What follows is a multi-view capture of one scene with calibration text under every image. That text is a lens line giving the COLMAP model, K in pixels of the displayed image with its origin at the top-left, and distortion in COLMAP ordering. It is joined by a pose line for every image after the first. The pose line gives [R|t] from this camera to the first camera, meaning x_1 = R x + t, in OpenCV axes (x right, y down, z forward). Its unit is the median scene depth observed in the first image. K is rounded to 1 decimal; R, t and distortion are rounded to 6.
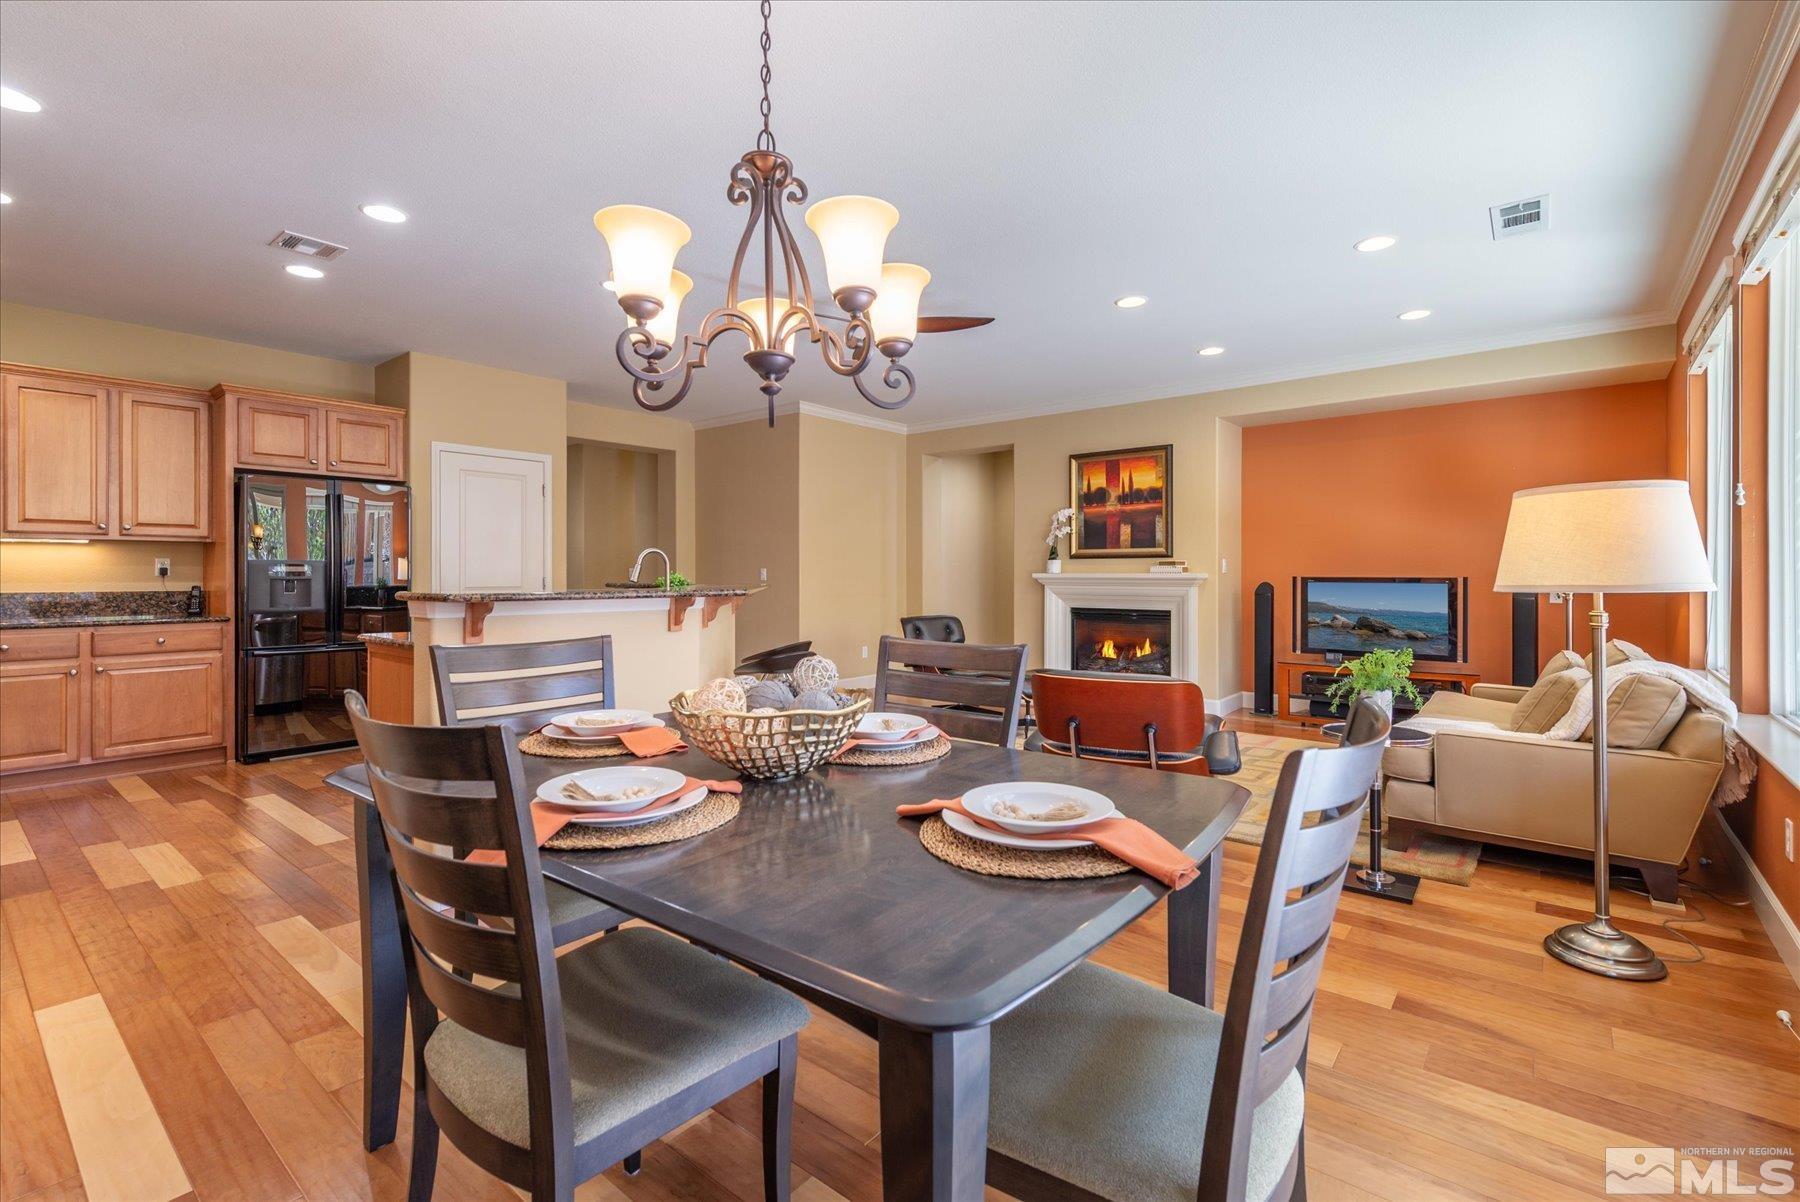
lens RADIAL K [[814.6, 0, 897.2], [0, 814.6, 578.4], [0, 0, 1]] dist [0.002071, 0.000260]
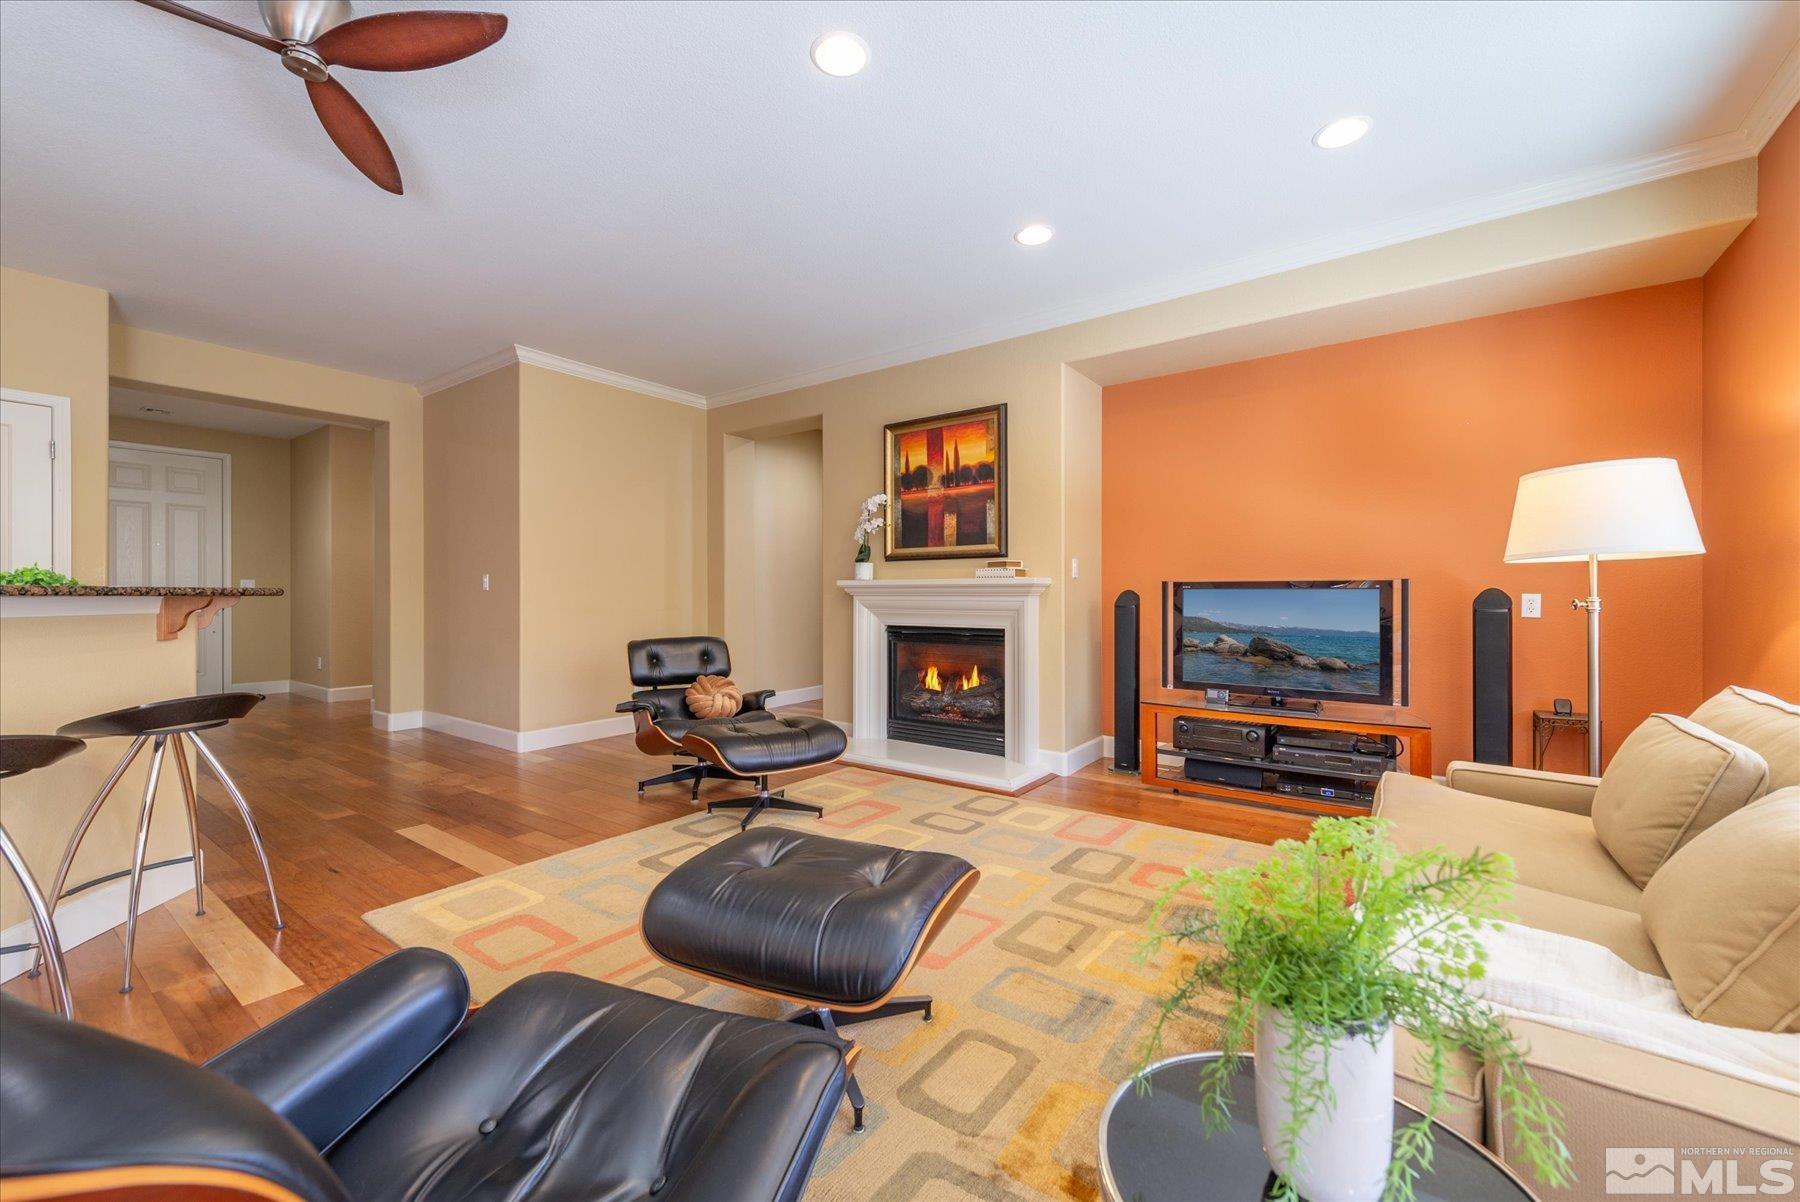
lens RADIAL K [[711.7, 0, 904.5], [0, 711.7, 596.7], [0, 0, 1]] dist [0.005998, -0.000539]
pose [[0.998084, -0.001028, 0.061864, 0.200756], [0.001093, 0.999999, -0.001005, 0.010668], [-0.061863, 0.001071, 0.998084, 0.354995]]
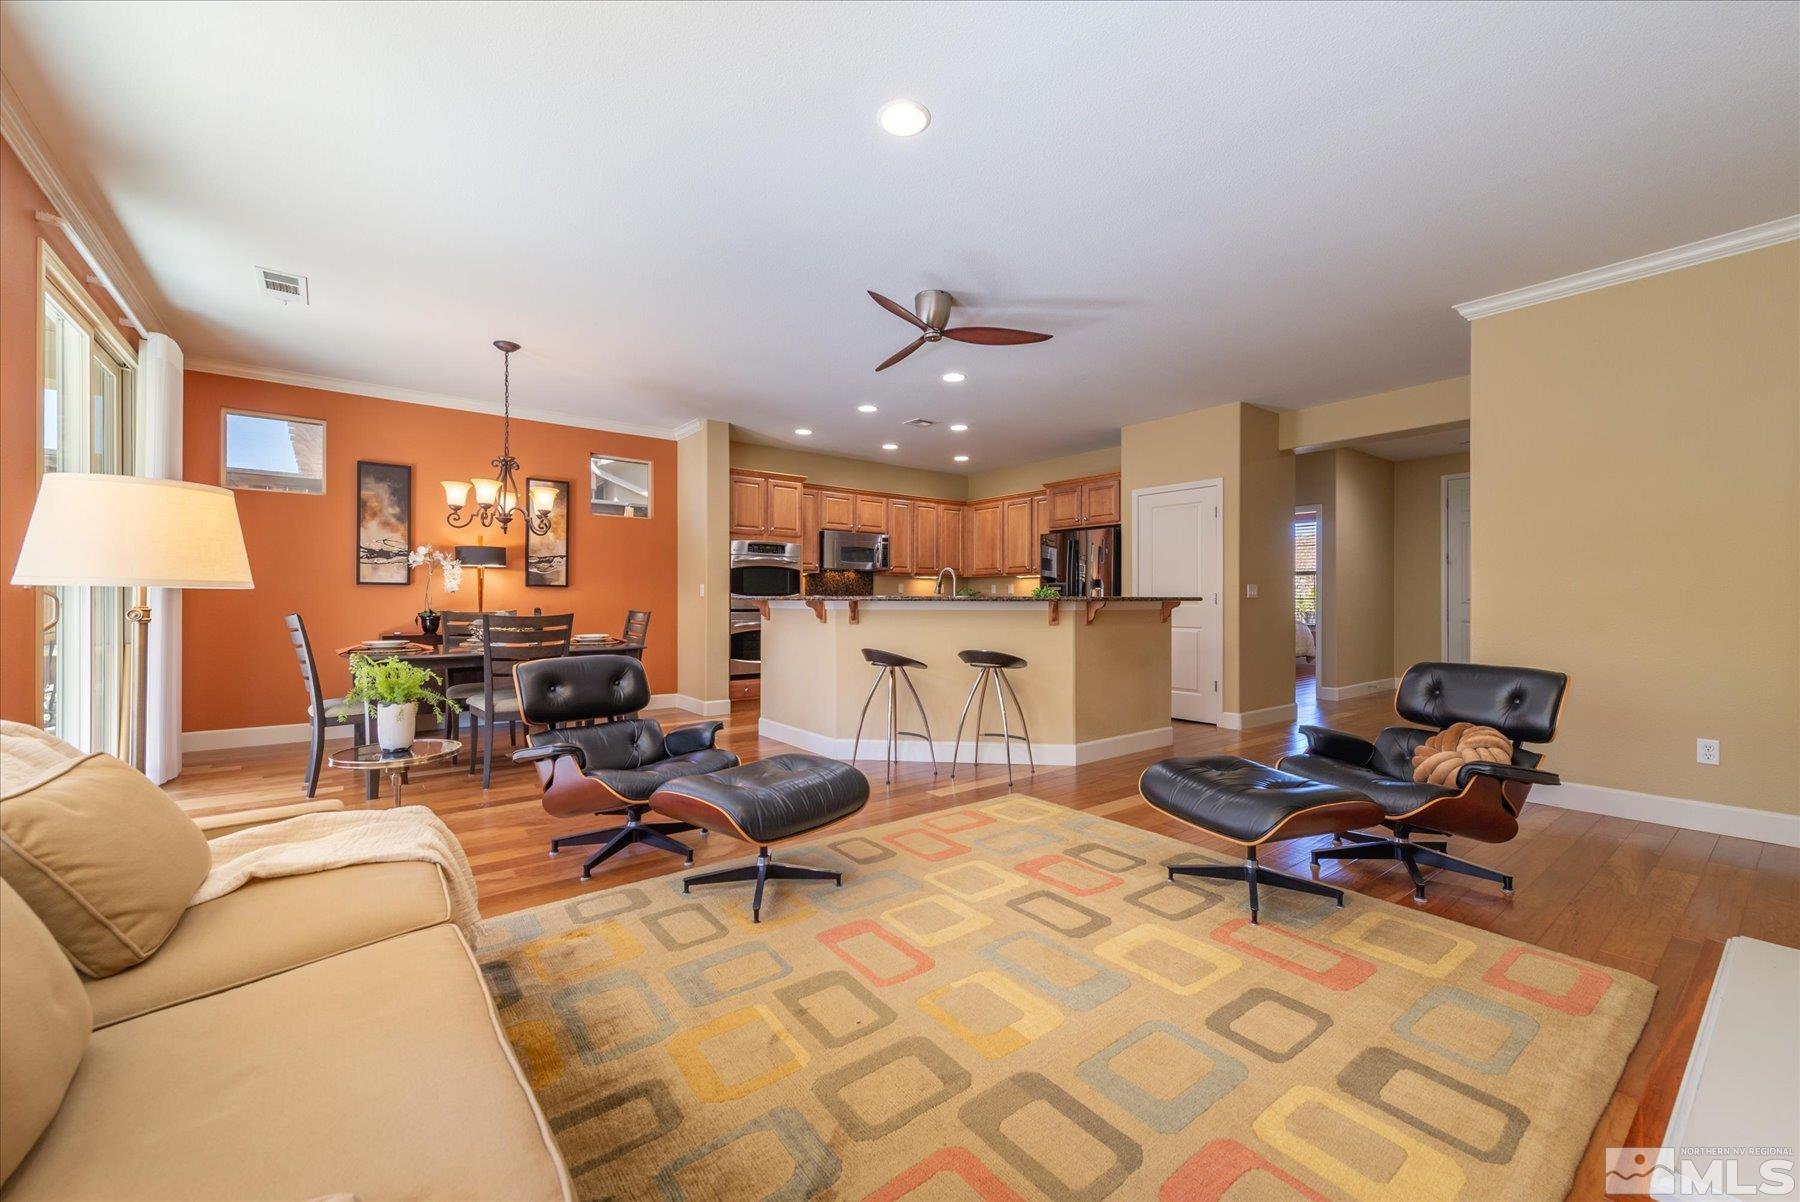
lens RADIAL K [[711.7, 0, 904.5], [0, 711.7, 596.7], [0, 0, 1]] dist [0.005998, -0.000539]
pose [[-0.215958, 0.000011, -0.976403, 0.538465], [-0.001823, 0.999998, 0.000415, 0.004709], [0.976401, 0.001869, -0.215957, 0.746126]]
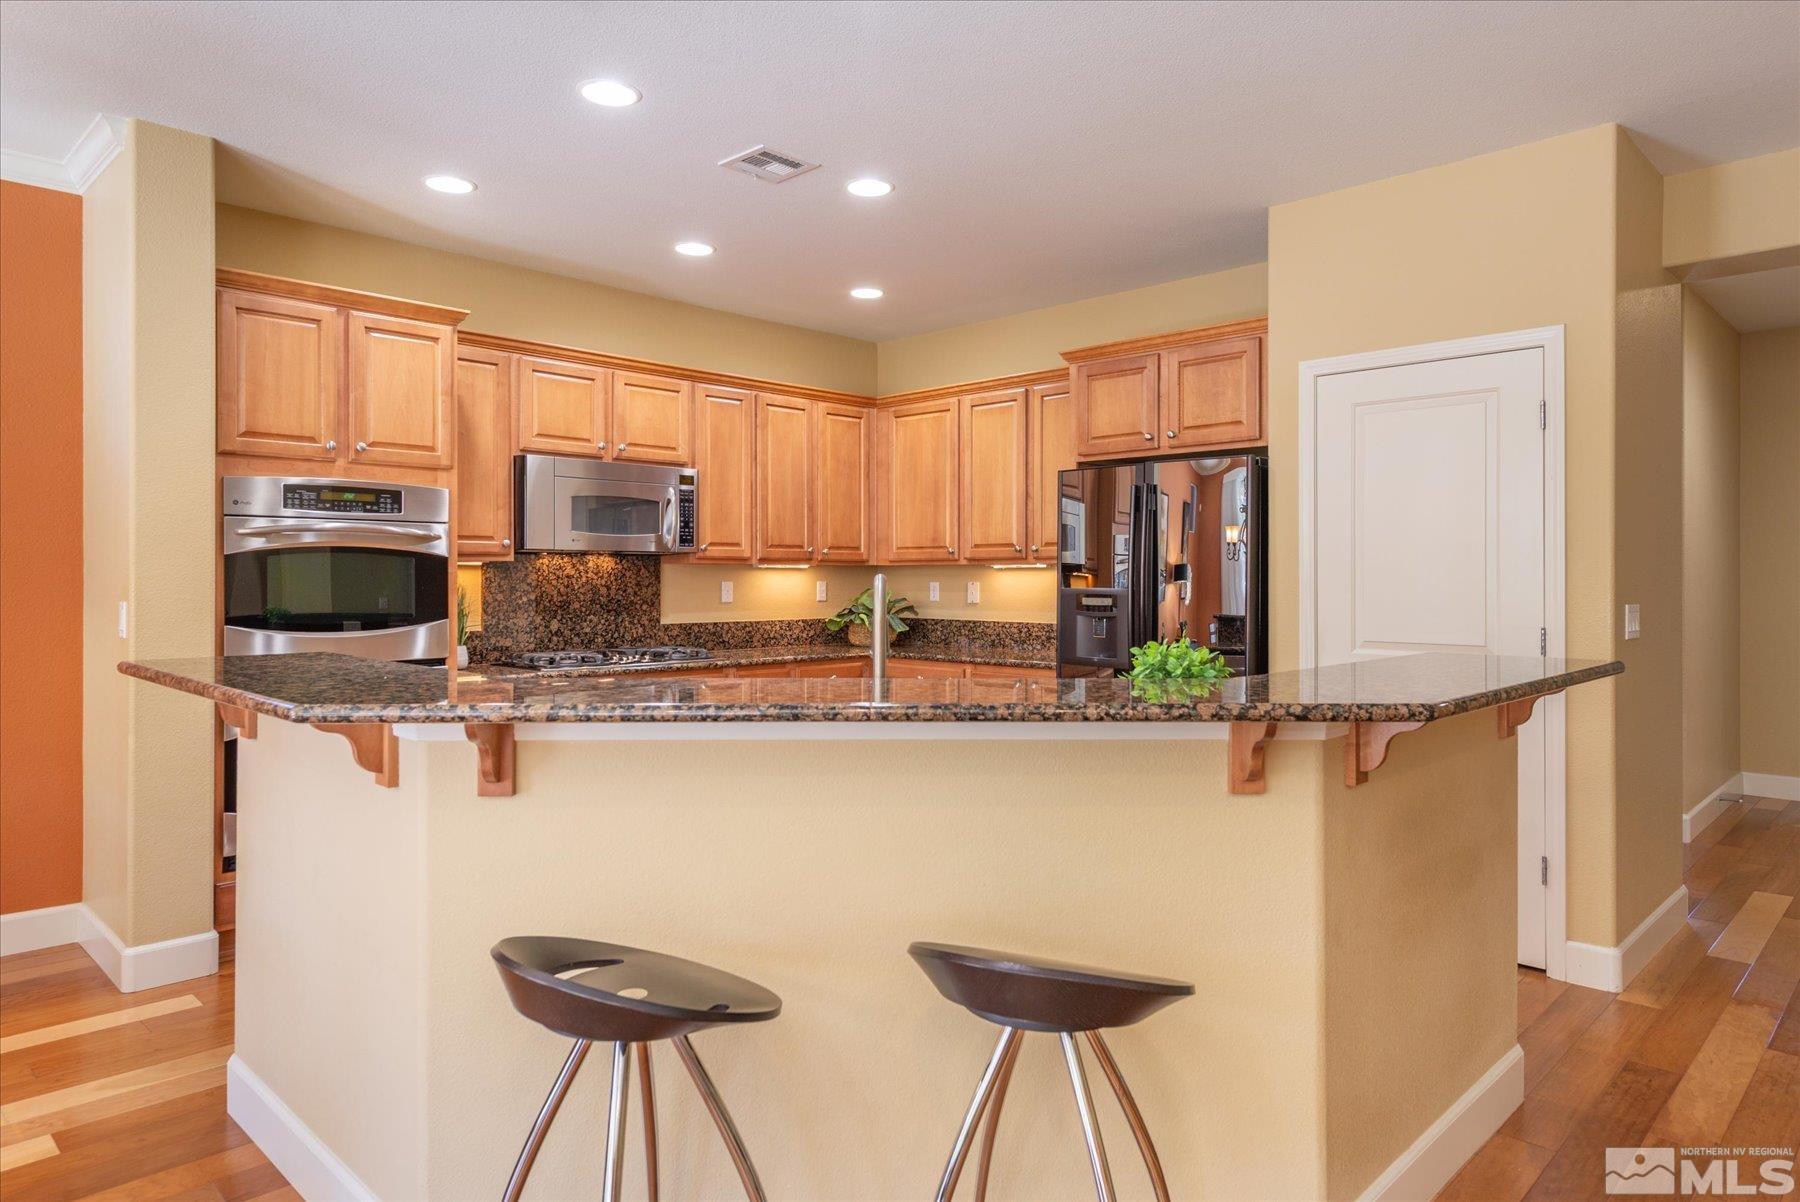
lens RADIAL K [[1093.6, 0, 910.8], [0, 1093.6, 569.7], [0, 0, 1]] dist [0.039450, -0.000090]
pose [[-0.077071, -0.000484, -0.997026, 0.142291], [-0.000861, 1.000000, -0.000419, -0.026342], [0.997025, 0.000826, -0.077071, 0.674252]]
